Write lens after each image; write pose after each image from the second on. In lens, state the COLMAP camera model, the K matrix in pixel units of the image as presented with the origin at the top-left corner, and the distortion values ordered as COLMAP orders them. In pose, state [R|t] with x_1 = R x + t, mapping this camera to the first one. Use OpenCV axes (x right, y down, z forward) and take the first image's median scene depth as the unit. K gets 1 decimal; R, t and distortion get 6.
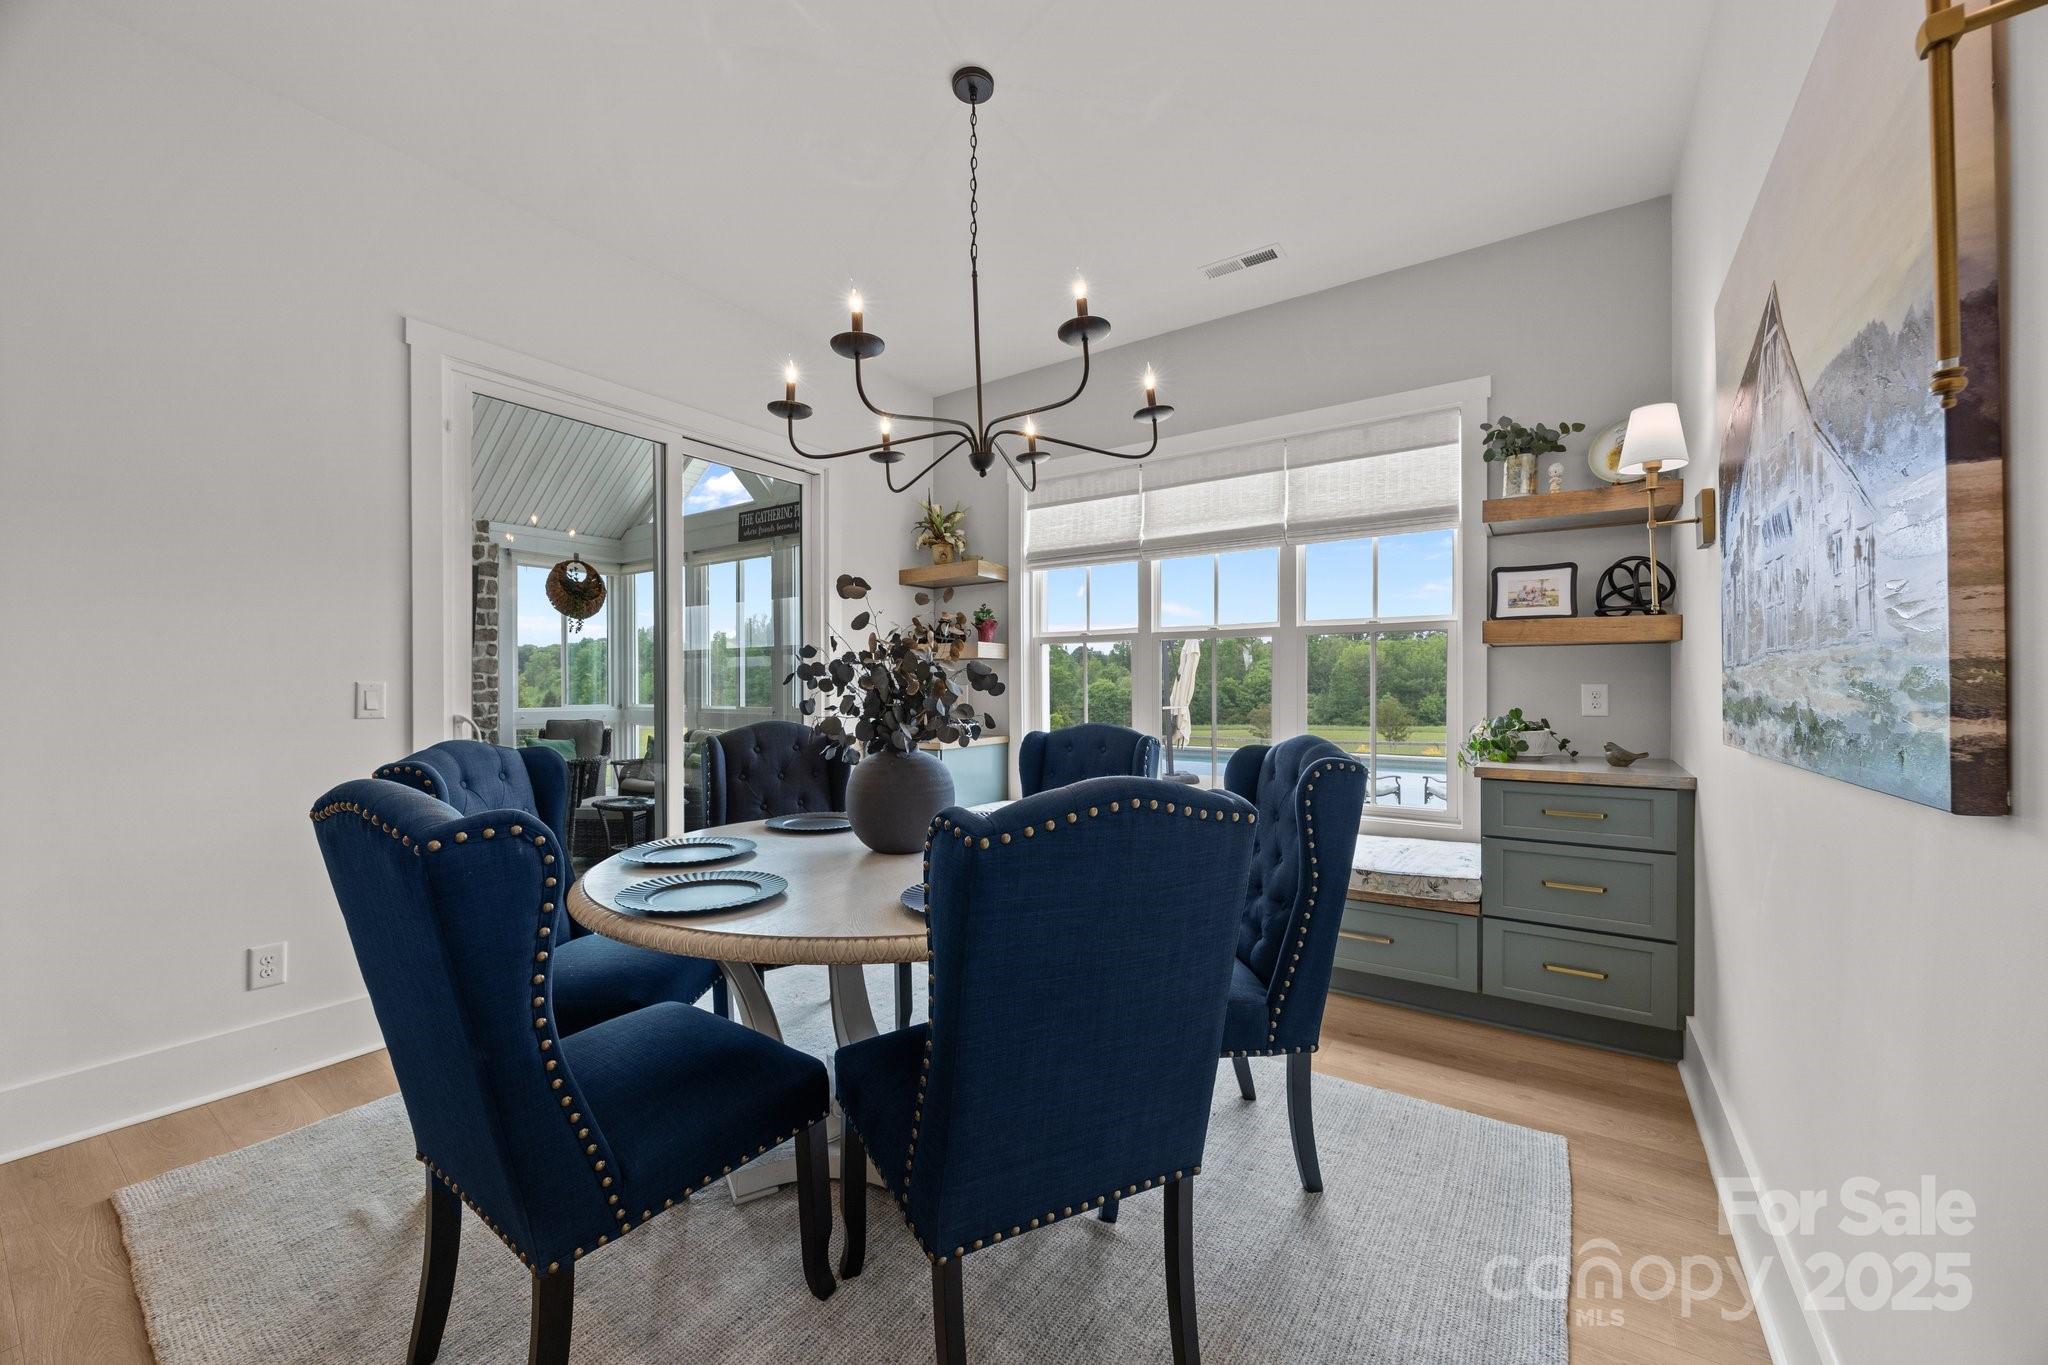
lens RADIAL K [[789.2, 0, 1021.4], [0, 789.2, 691.7], [0, 0, 1]] dist [-0.000955, 0.000029]
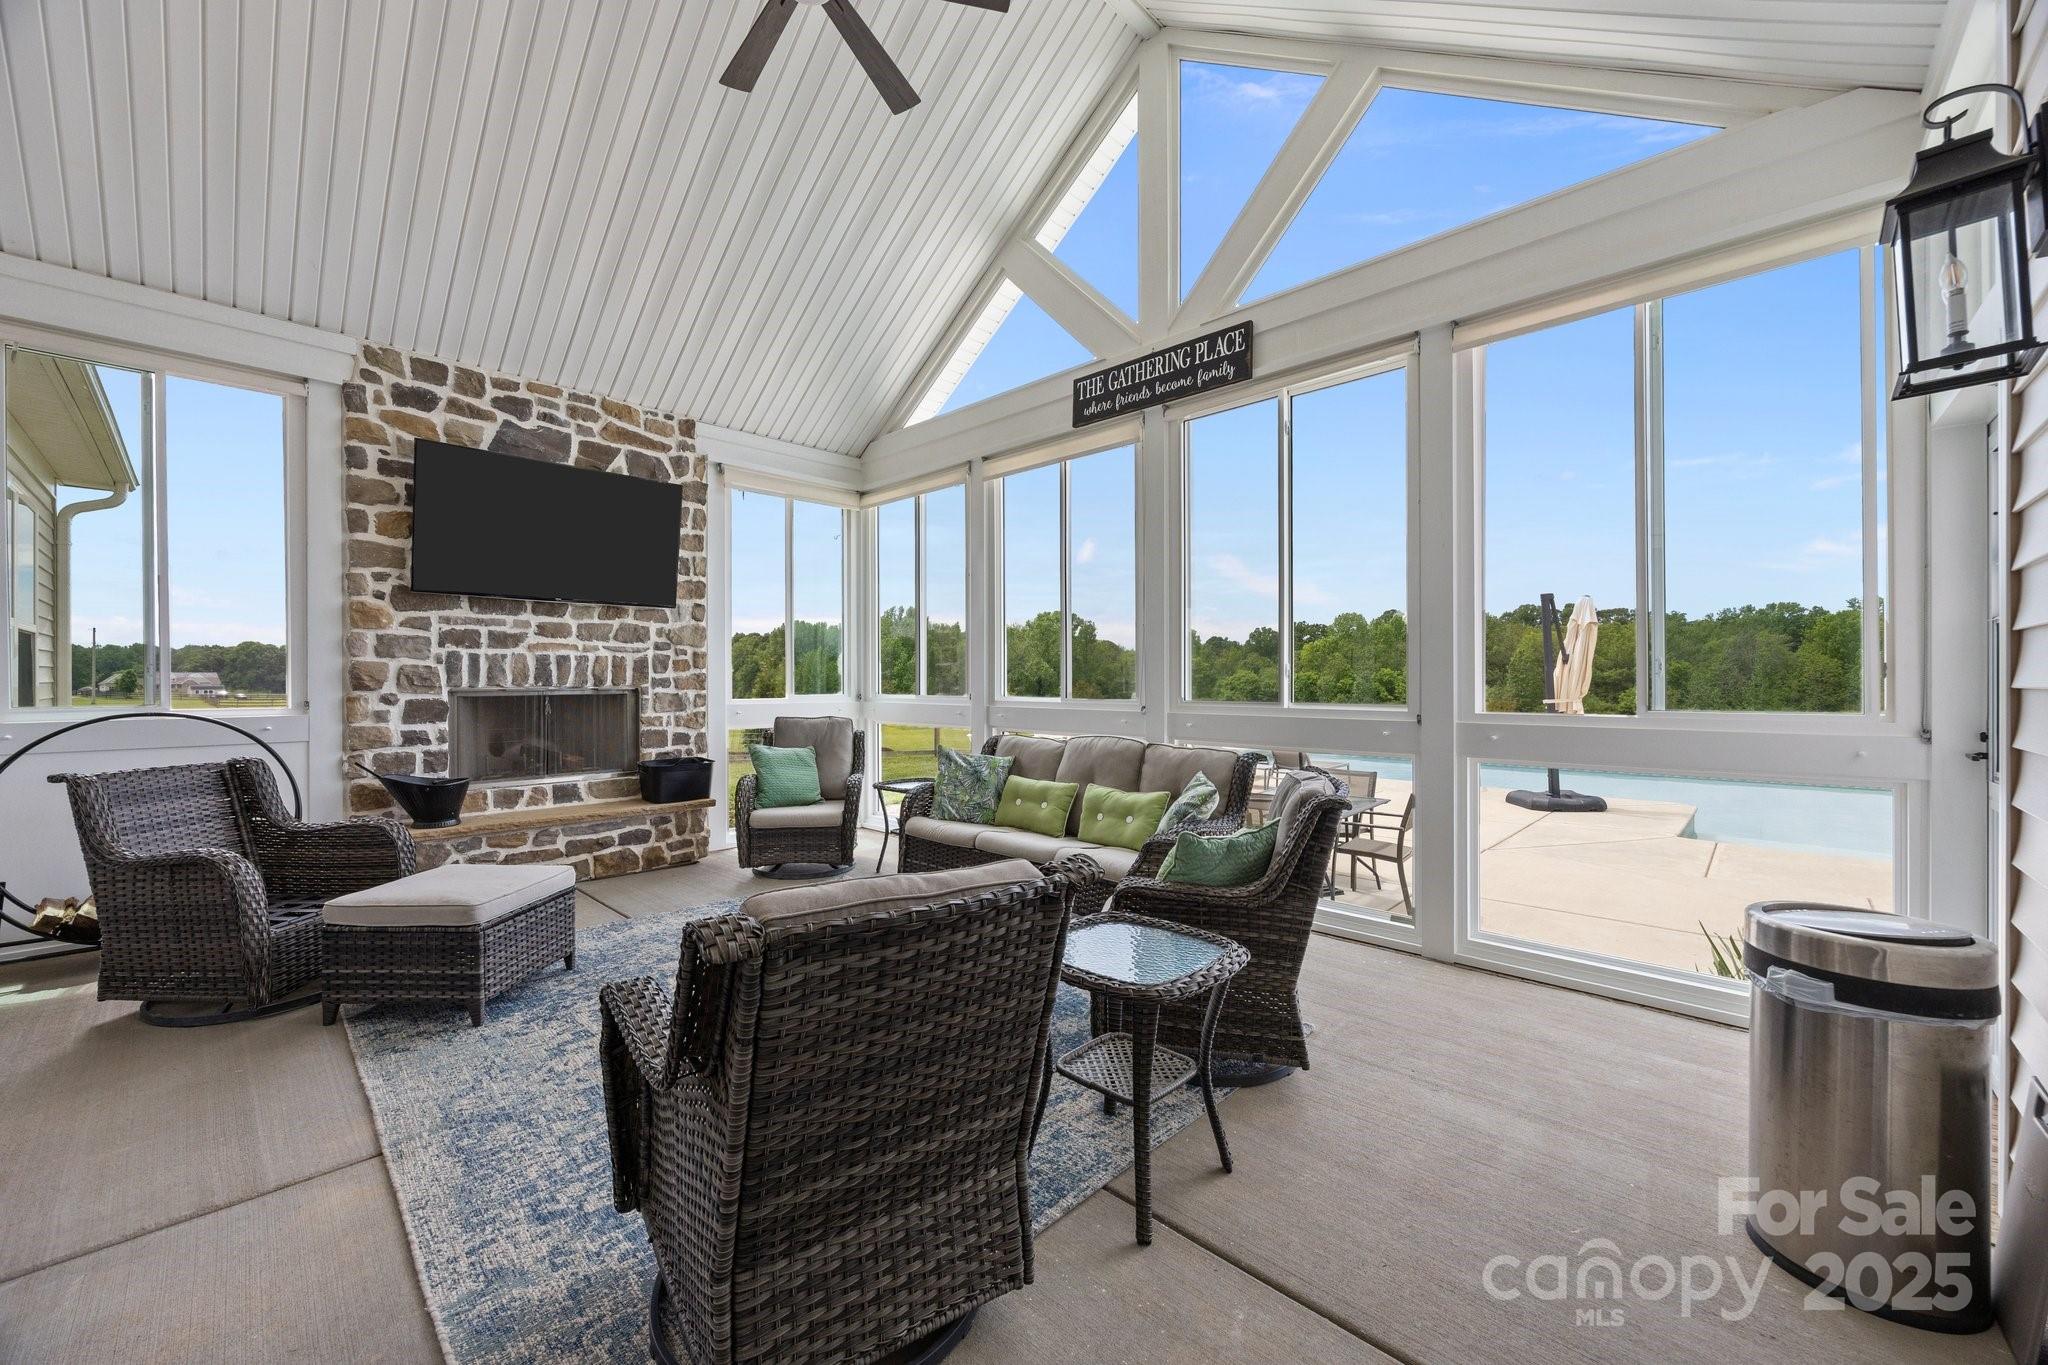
lens RADIAL K [[789.2, 0, 1023.5], [0, 789.2, 680.3], [0, 0, 1]] dist [-0.000955, 0.000029]
pose [[0.987123, -0.001696, -0.159954, -0.289239], [0.000951, 0.999988, -0.004737, 0.008335], [0.159961, 0.004524, 0.987113, 0.379086]]
